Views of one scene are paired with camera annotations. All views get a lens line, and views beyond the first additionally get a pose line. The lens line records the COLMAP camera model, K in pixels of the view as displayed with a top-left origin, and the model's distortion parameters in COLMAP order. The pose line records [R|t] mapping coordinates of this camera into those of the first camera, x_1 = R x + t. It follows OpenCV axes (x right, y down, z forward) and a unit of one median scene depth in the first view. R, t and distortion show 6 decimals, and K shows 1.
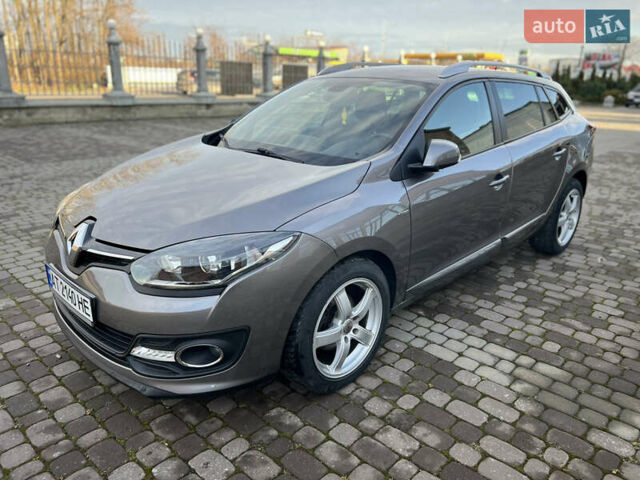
lens RADIAL K [[483.3, 0, 320.8], [0, 483.3, 238.9], [0, 0, 1]] dist [0.046969, -0.050941]
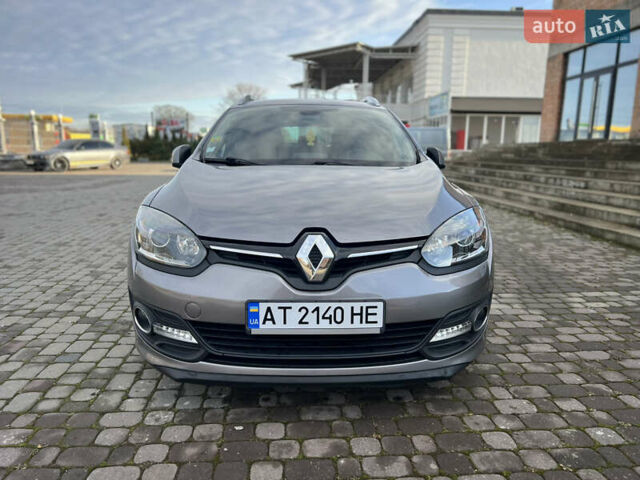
lens RADIAL K [[483.4, 0, 320.6], [0, 483.4, 244.1], [0, 0, 1]] dist [0.043285, -0.047793]
pose [[0.683215, -0.157996, 0.712920, -0.871529], [0.237015, 0.971434, -0.011851, -0.000880], [-0.690682, 0.177070, 0.701145, 0.297395]]
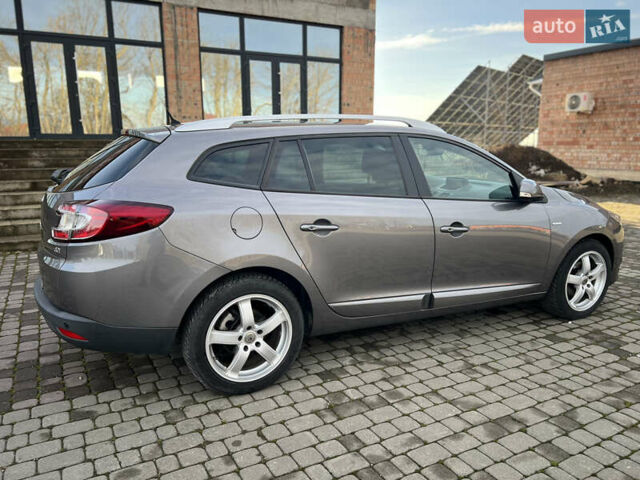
lens RADIAL K [[483.6, 0, 317.1], [0, 483.6, 239.2], [0, 0, 1]] dist [0.050857, -0.051451]
pose [[-0.950186, -0.086427, 0.299462, -0.093511], [0.074413, 0.870098, 0.487229, -0.838157], [-0.302671, 0.485242, -0.820323, 2.561632]]
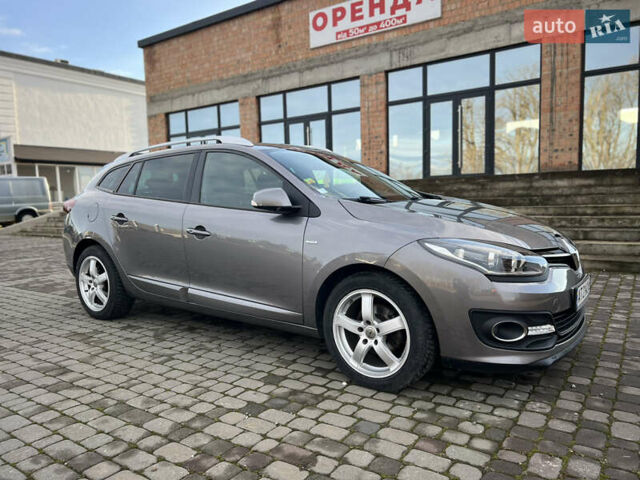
lens RADIAL K [[482.9, 0, 324.5], [0, 482.9, 242.8], [0, 0, 1]] dist [0.047421, -0.053720]
pose [[-0.161986, -0.114087, 0.980176, -1.311140], [0.330971, 0.929477, 0.162883, -0.352319], [-0.929634, 0.350795, -0.112803, 1.377738]]
